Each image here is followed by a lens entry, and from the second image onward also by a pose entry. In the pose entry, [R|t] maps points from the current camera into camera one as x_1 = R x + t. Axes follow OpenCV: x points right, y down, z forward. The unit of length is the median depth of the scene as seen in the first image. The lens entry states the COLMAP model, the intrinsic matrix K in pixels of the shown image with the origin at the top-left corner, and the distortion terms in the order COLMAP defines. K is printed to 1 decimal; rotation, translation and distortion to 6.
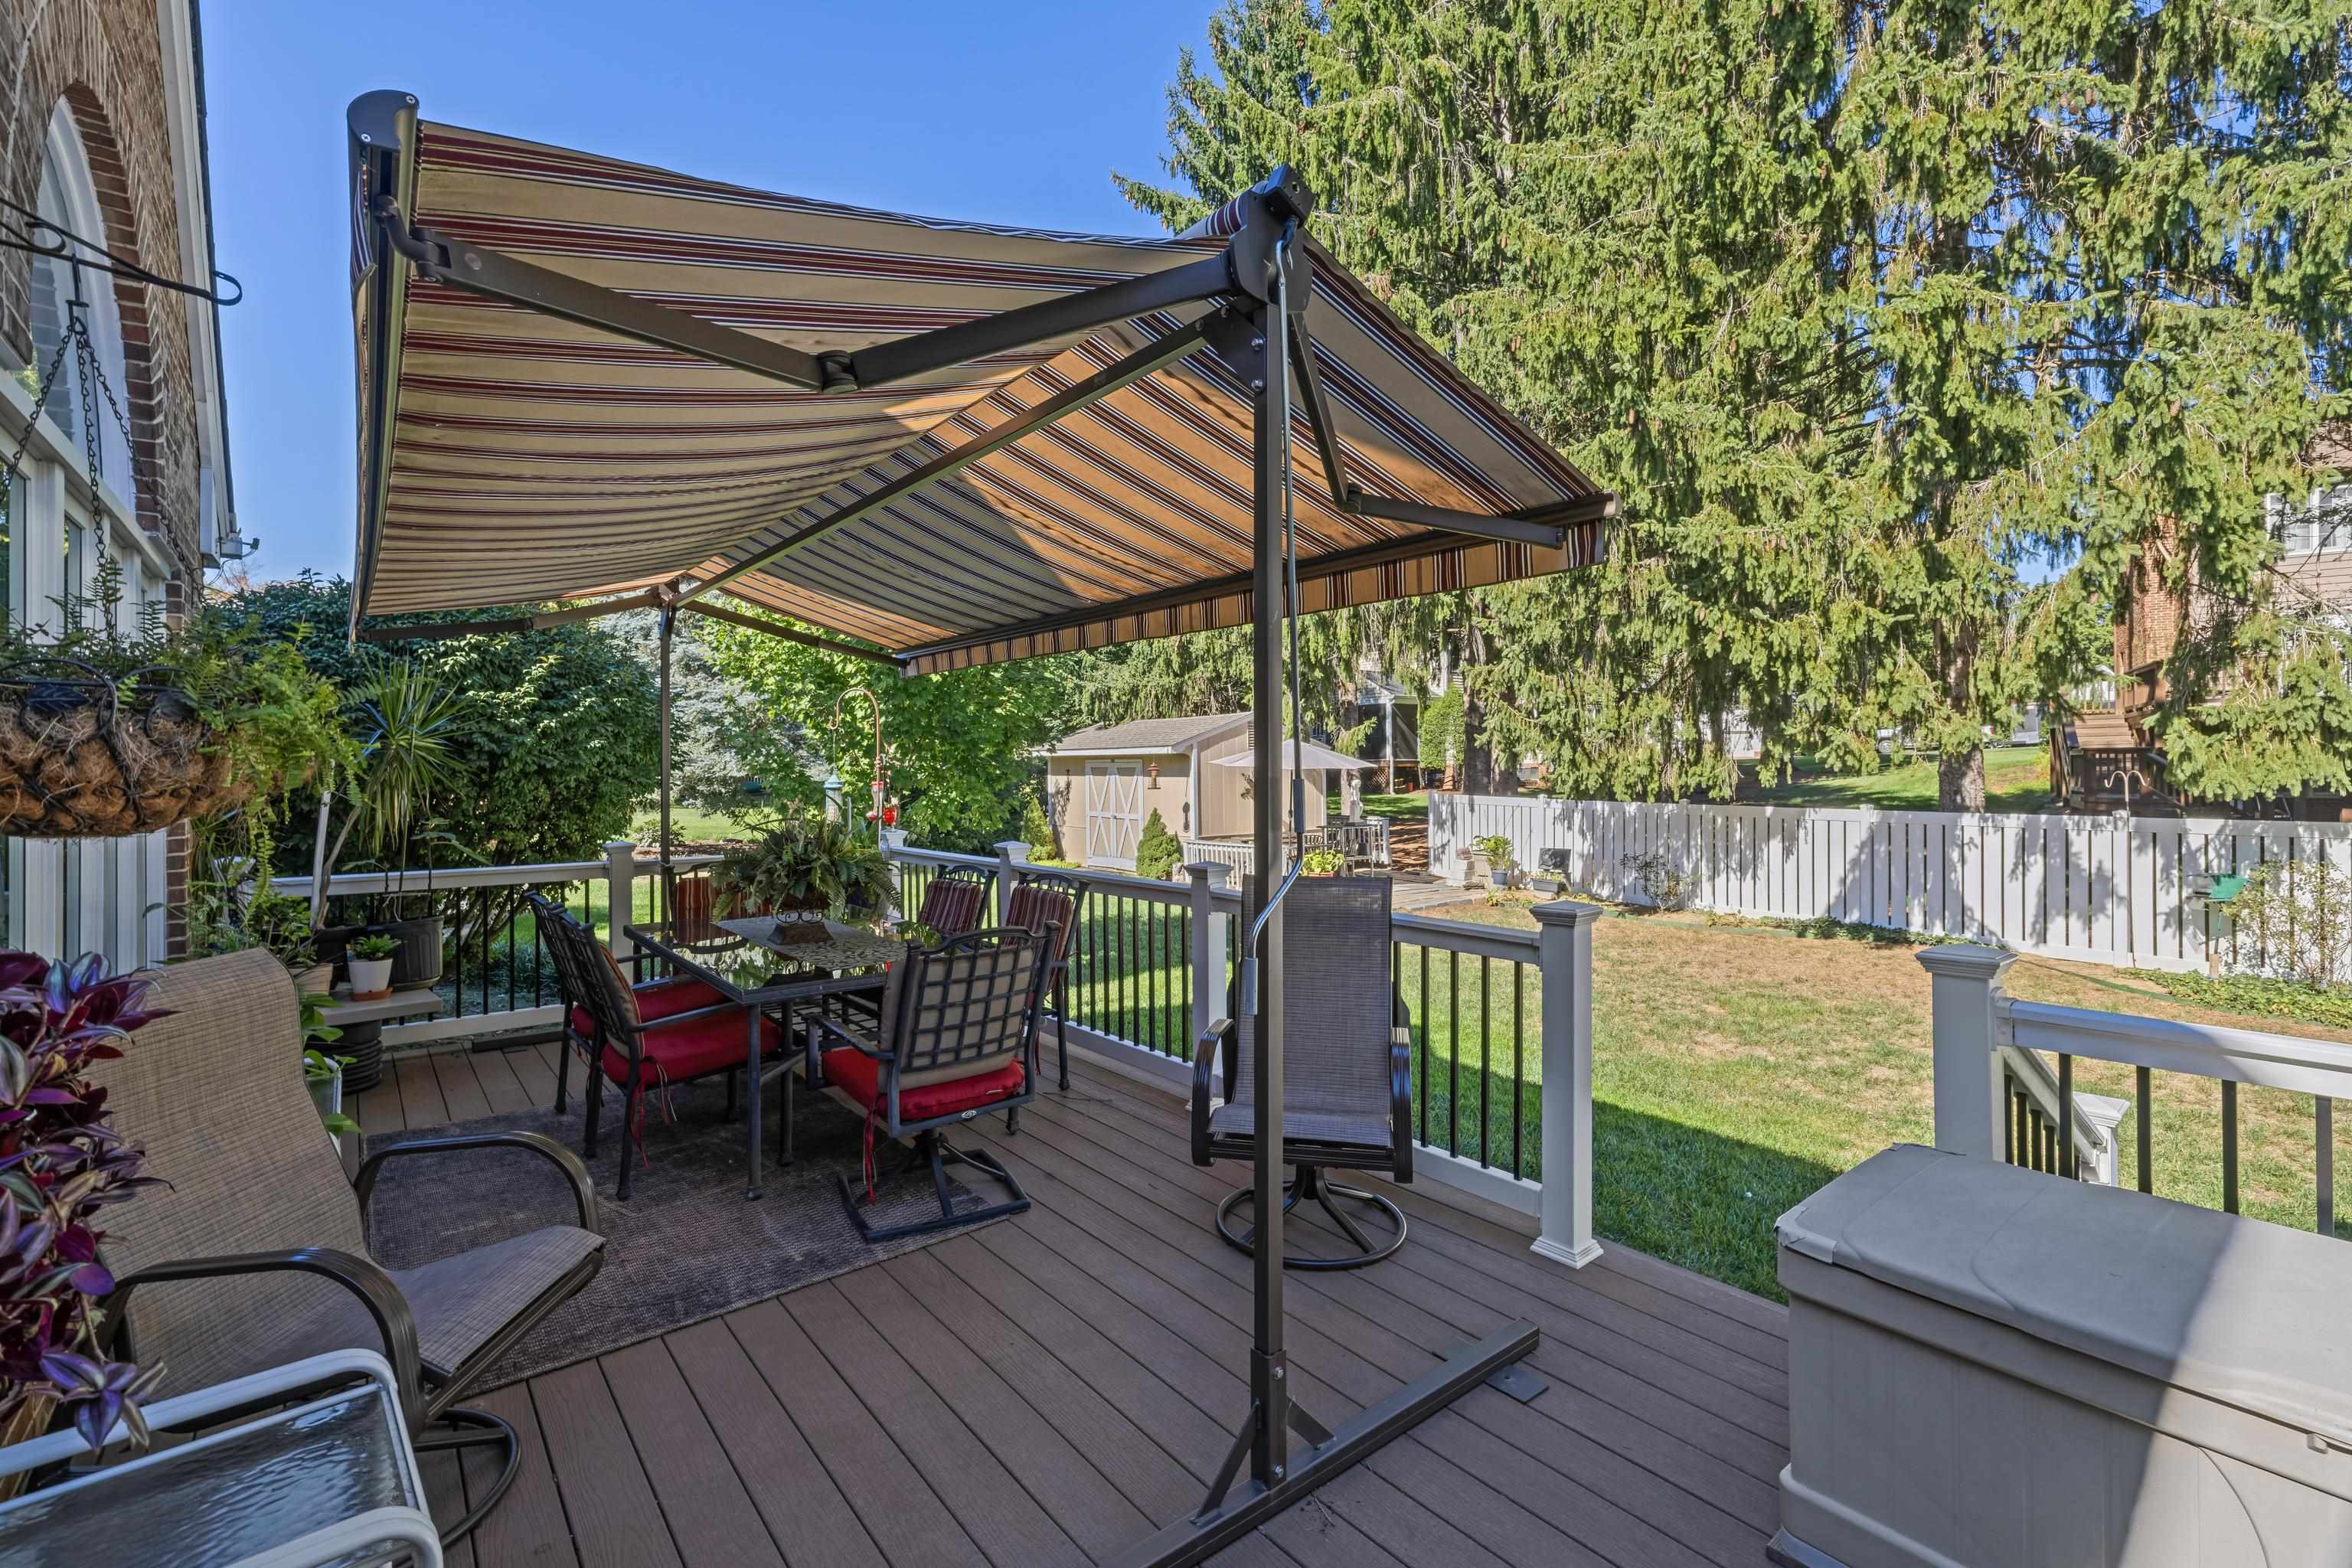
lens RADIAL K [[1026.1, 0, 1183.2], [0, 1026.1, 777.8], [0, 0, 1]] dist [-0.000050, 0.000424]
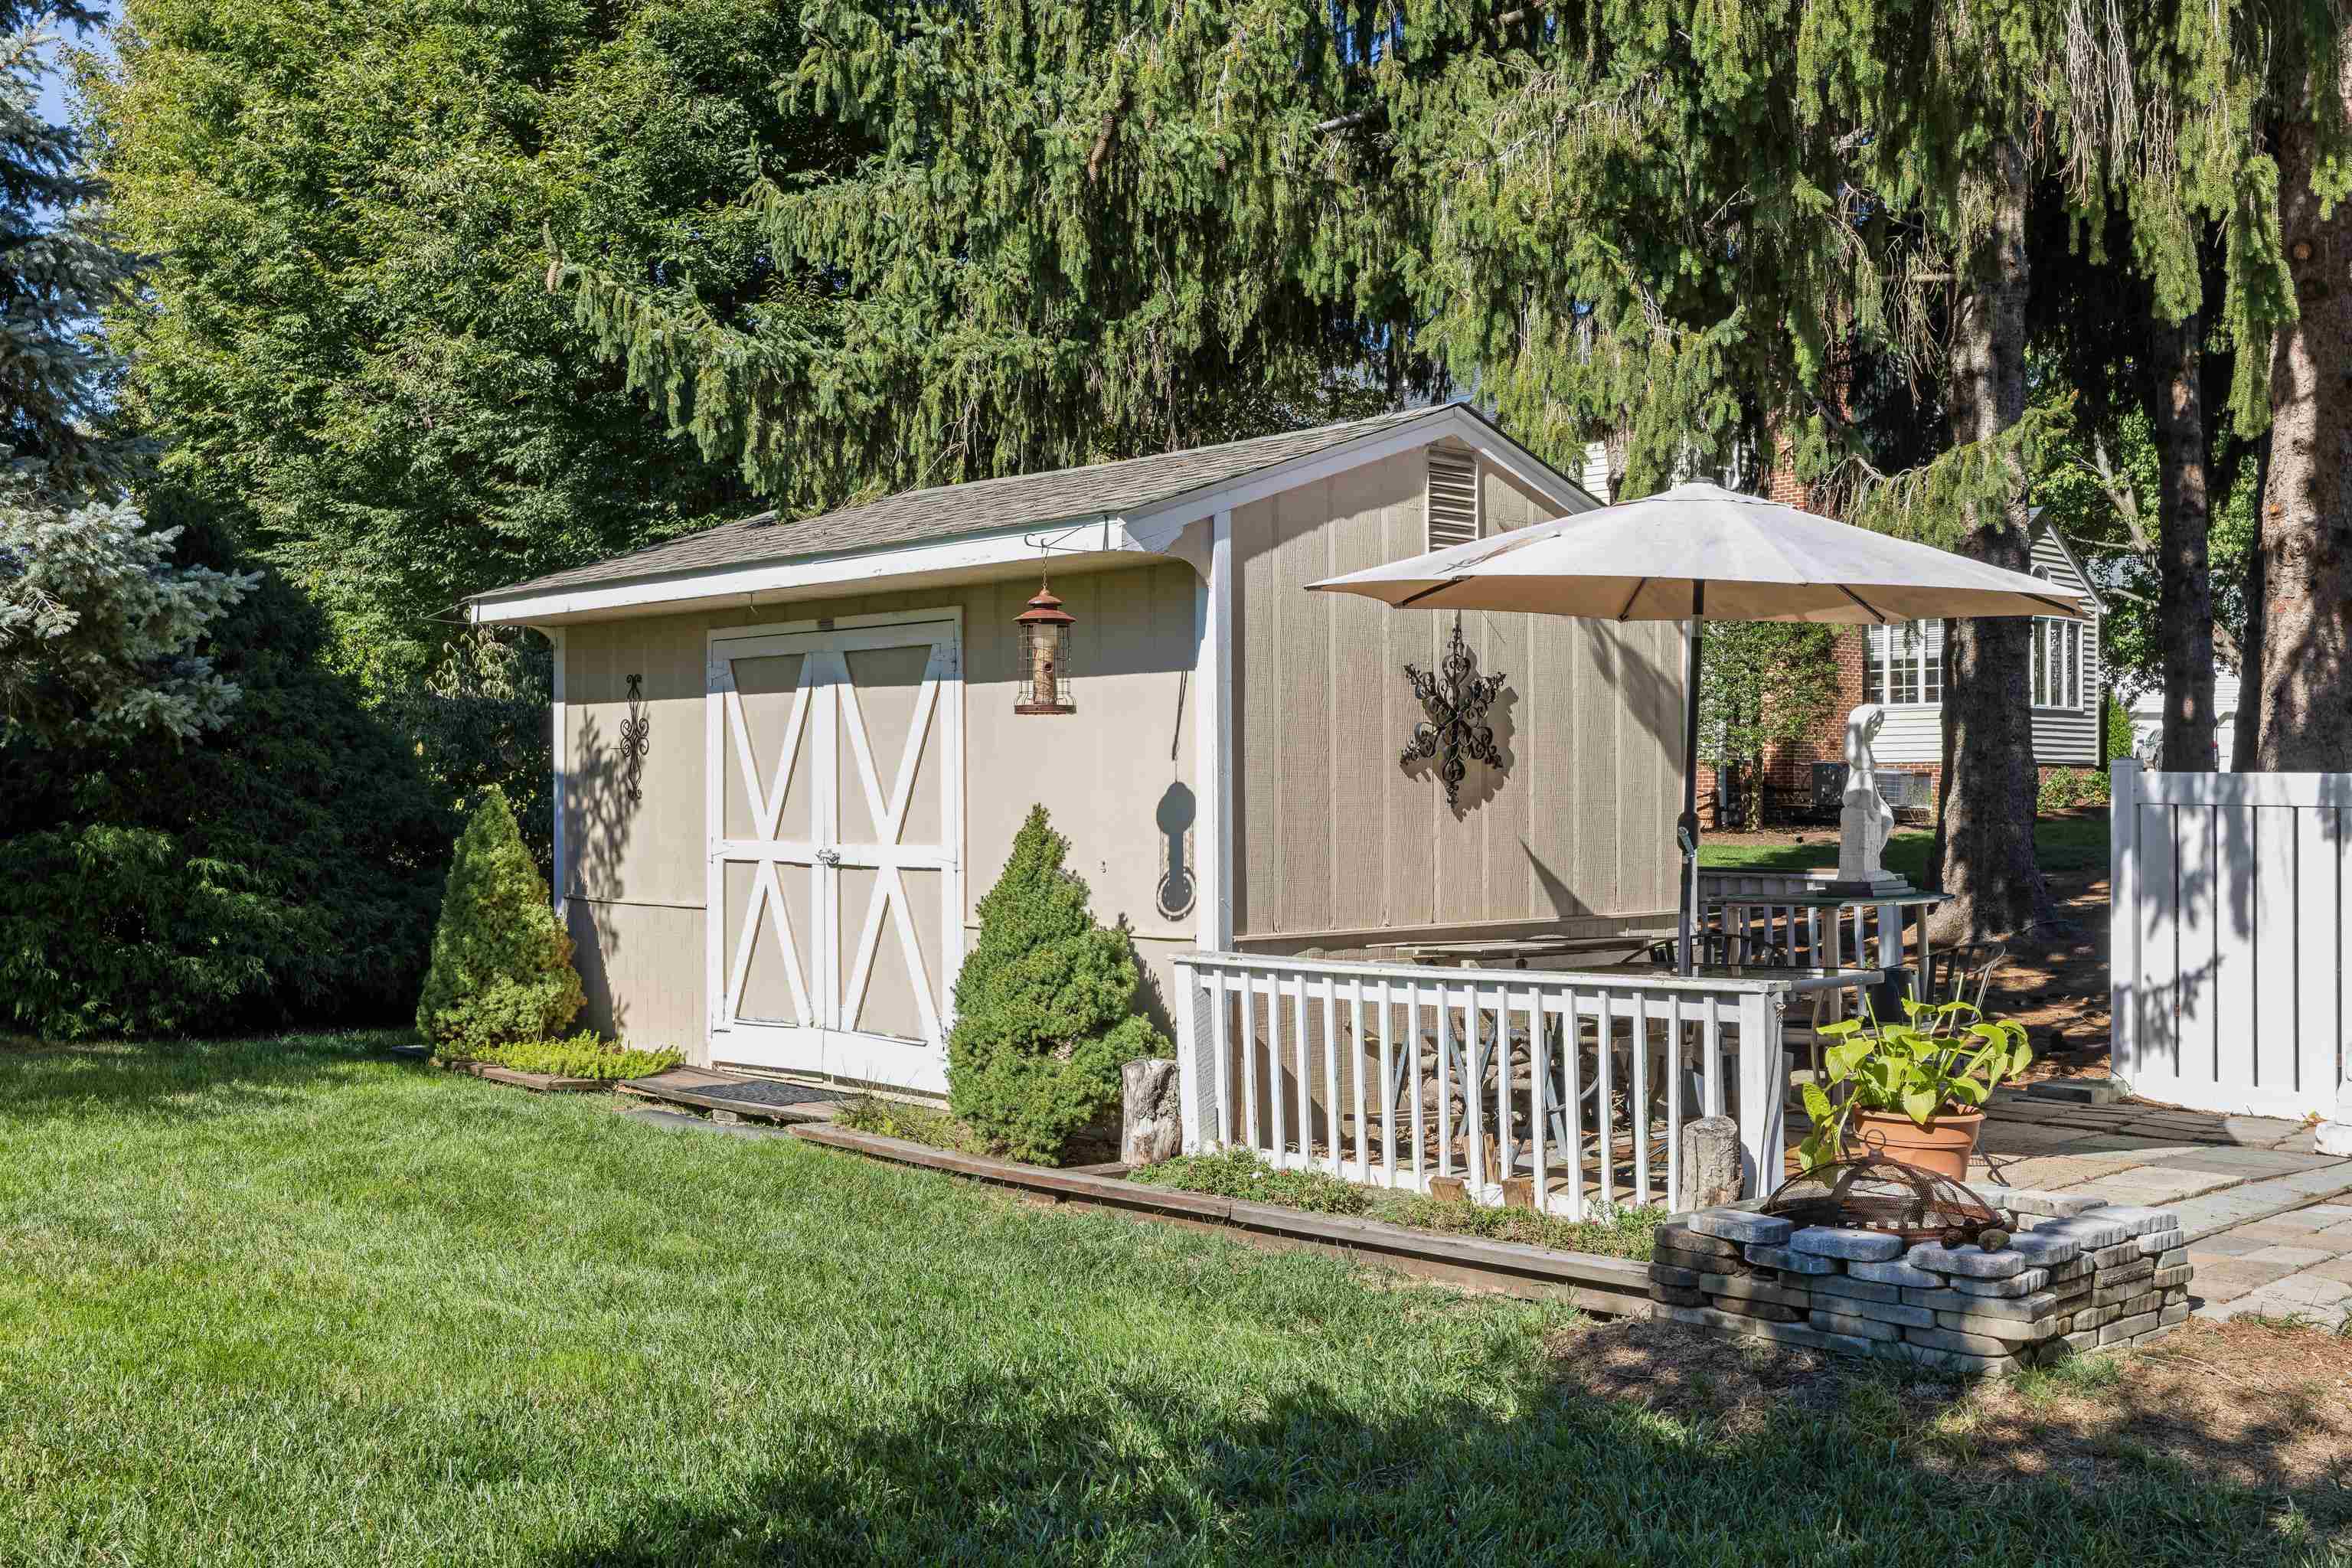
lens RADIAL K [[2235.8, 0, 1167.8], [0, 2235.8, 798.4], [0, 0, 1]] dist [-0.001261, 0.000000]
pose [[0.992425, 0.009511, 0.122485, -0.058135], [-0.007022, 0.999760, -0.020734, 0.036976], [-0.122653, 0.019717, 0.992254, 0.518525]]
